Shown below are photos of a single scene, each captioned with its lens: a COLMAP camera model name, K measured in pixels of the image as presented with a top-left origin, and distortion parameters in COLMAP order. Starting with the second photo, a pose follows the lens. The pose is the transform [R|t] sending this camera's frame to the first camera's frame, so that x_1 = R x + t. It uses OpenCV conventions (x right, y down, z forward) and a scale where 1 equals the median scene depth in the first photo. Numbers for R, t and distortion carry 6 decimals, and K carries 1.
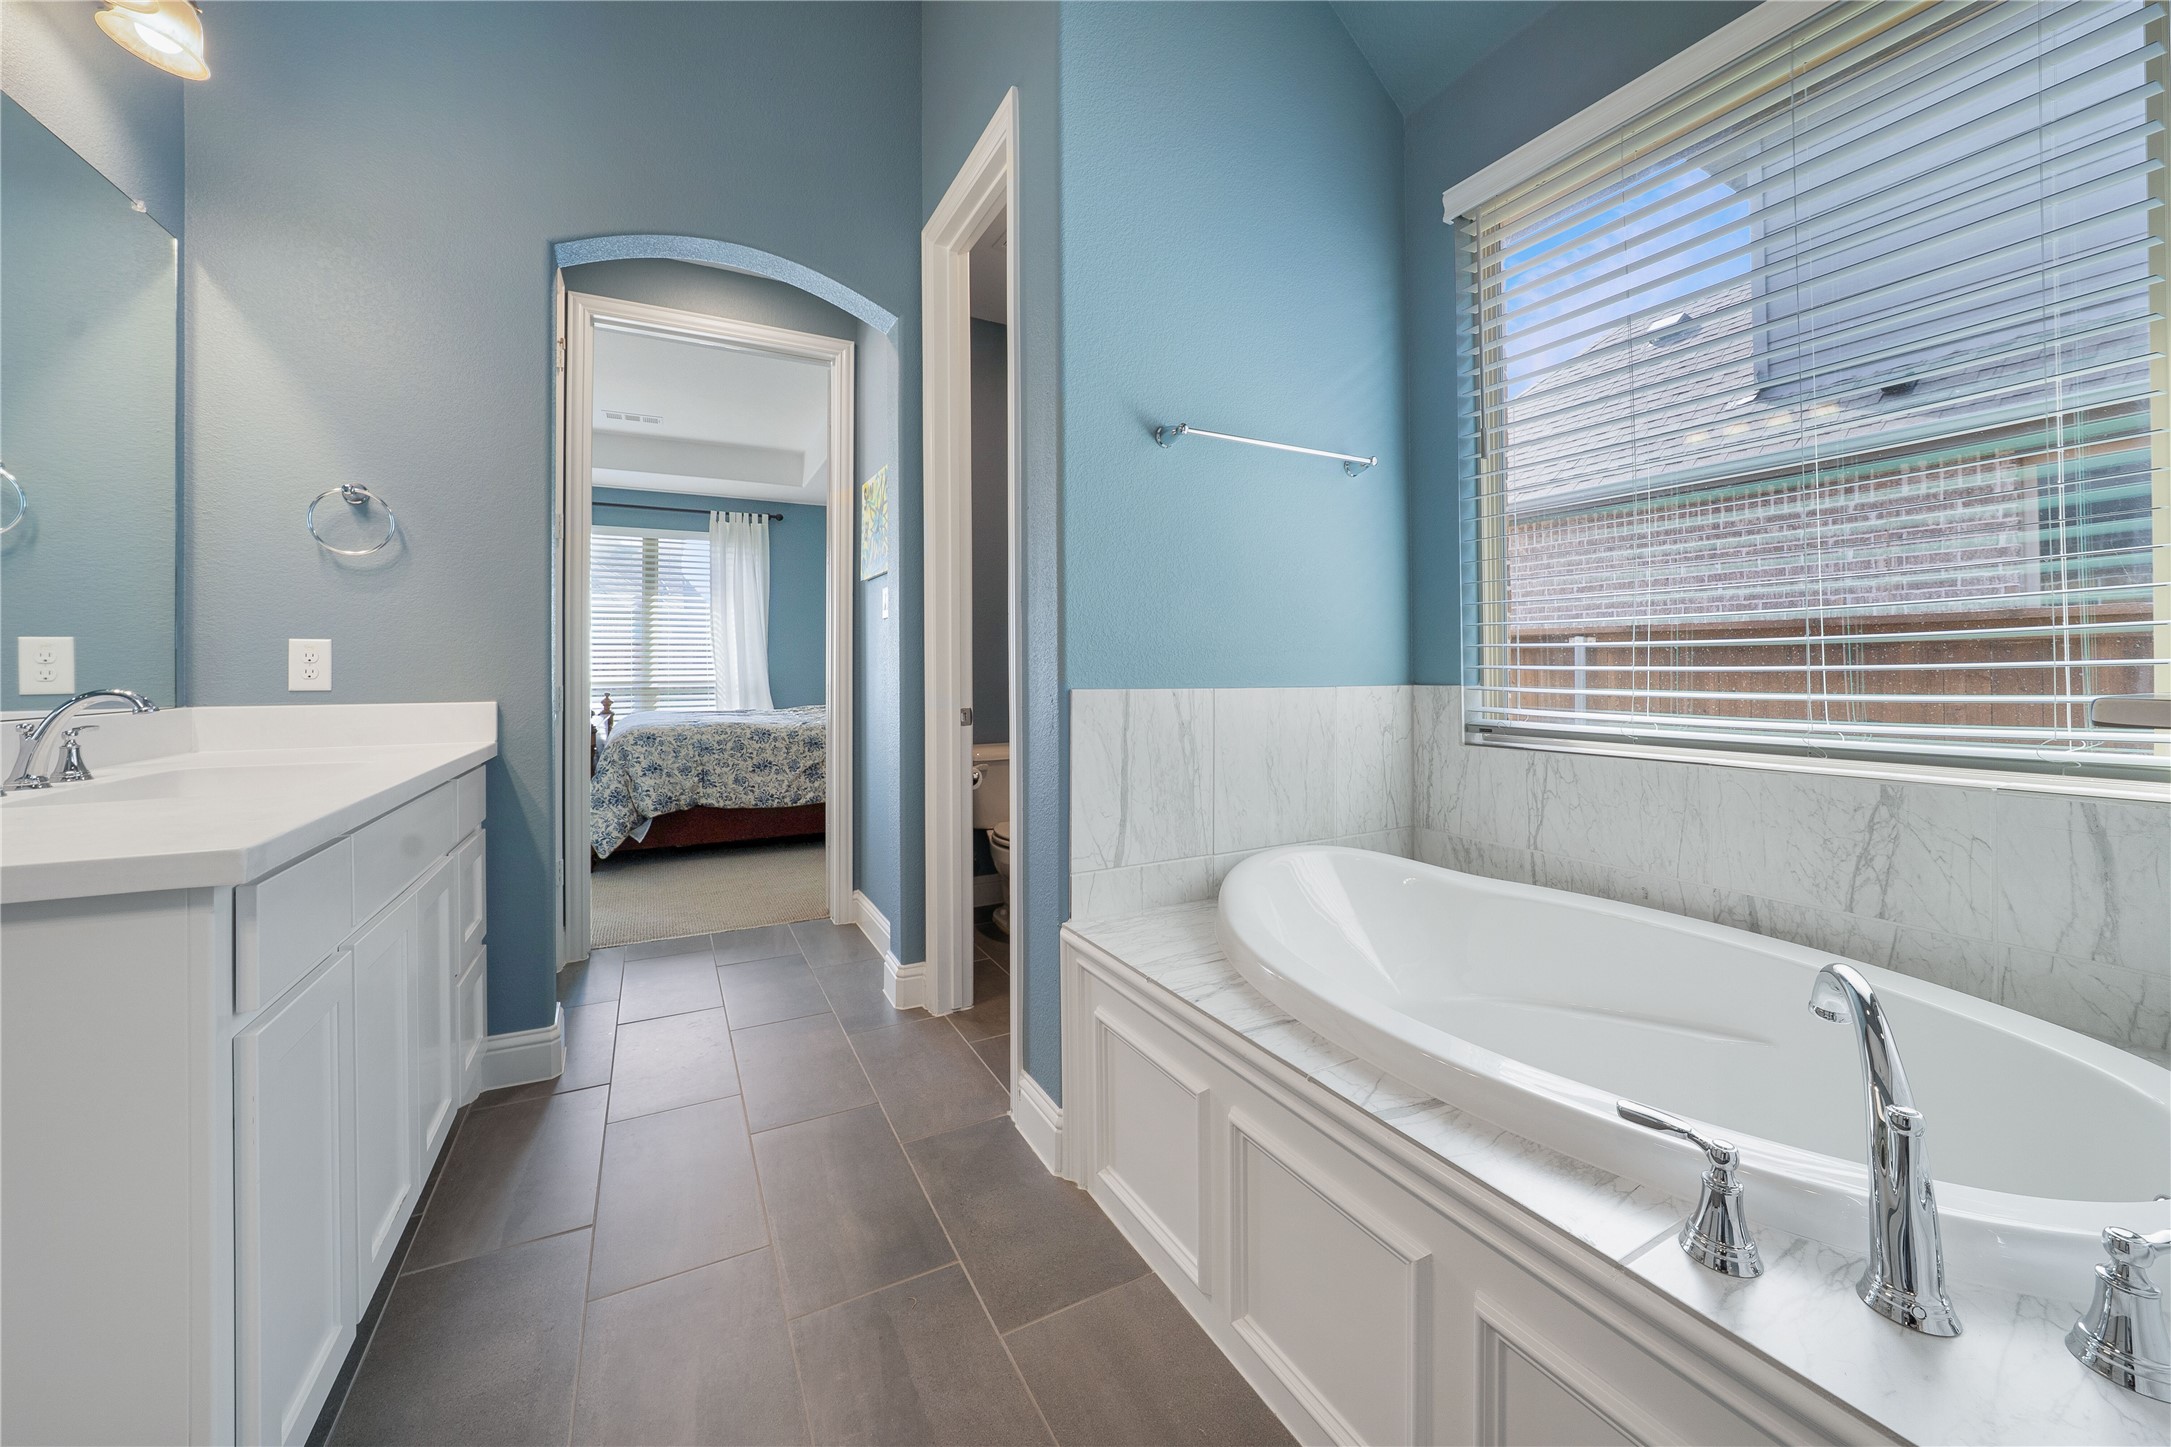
lens RADIAL K [[798.7, 0, 1084.8], [0, 798.7, 663.7], [0, 0, 1]] dist [-0.020323, 0.000500]
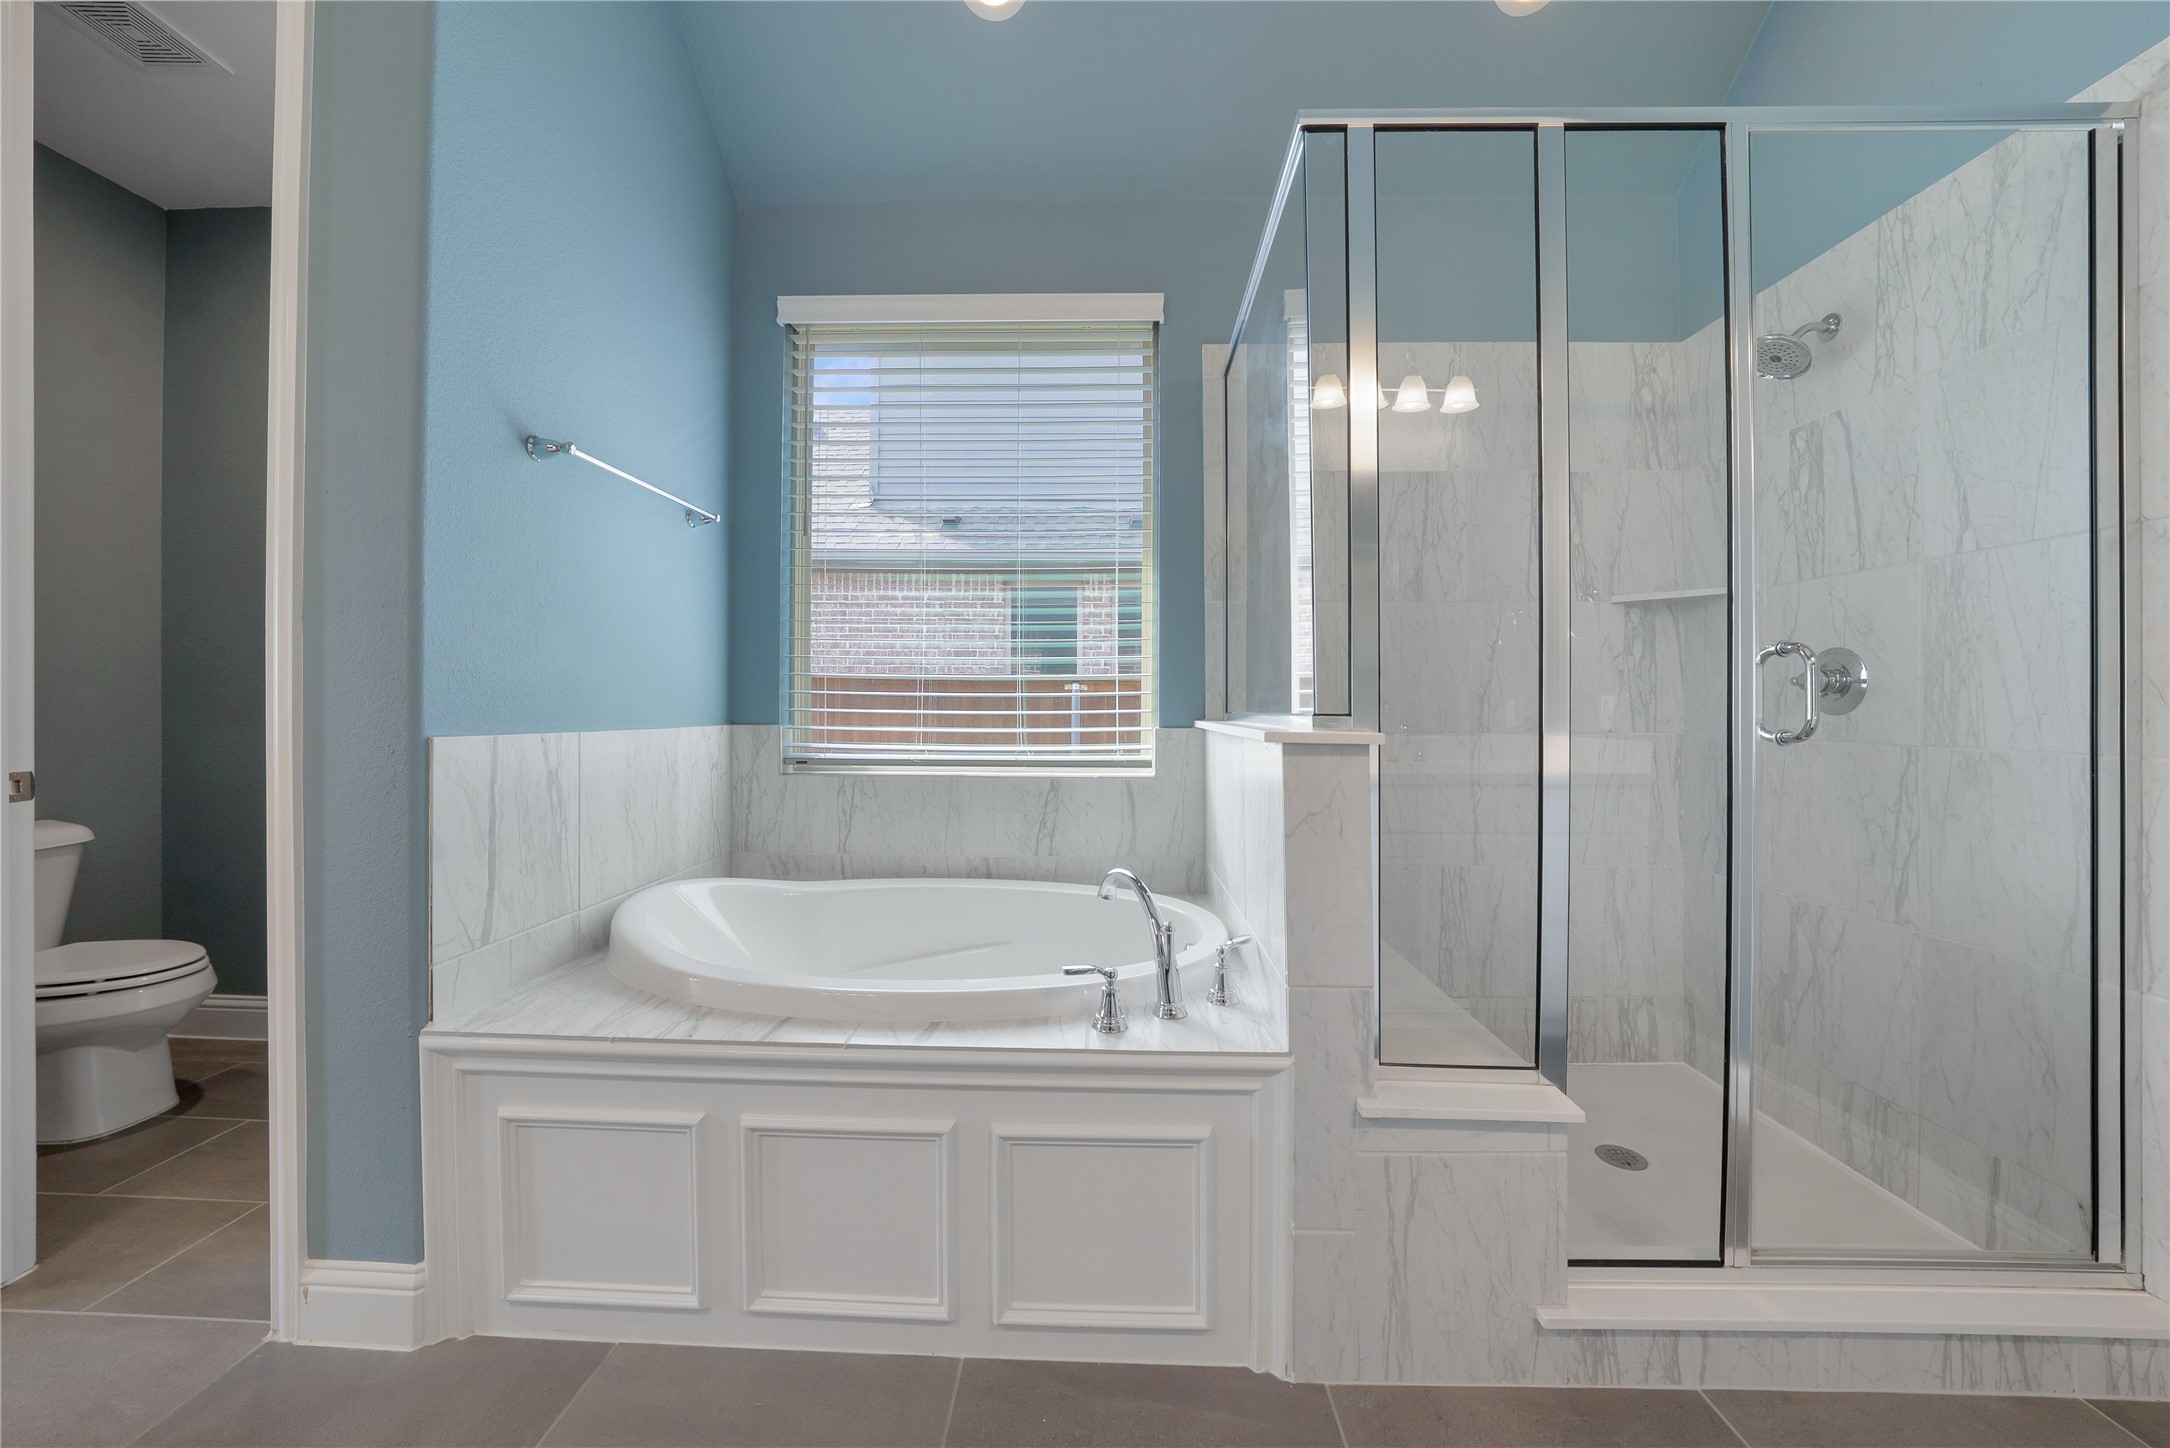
lens RADIAL K [[771.5, 0, 1088.6], [0, 771.5, 704.9], [0, 0, 1]] dist [-0.032071, 0.005707]
pose [[0.501384, 0.008840, 0.865180, -0.313602], [-0.015738, 0.999876, -0.001096, -0.008873], [-0.865082, -0.013067, 0.501461, 0.043478]]
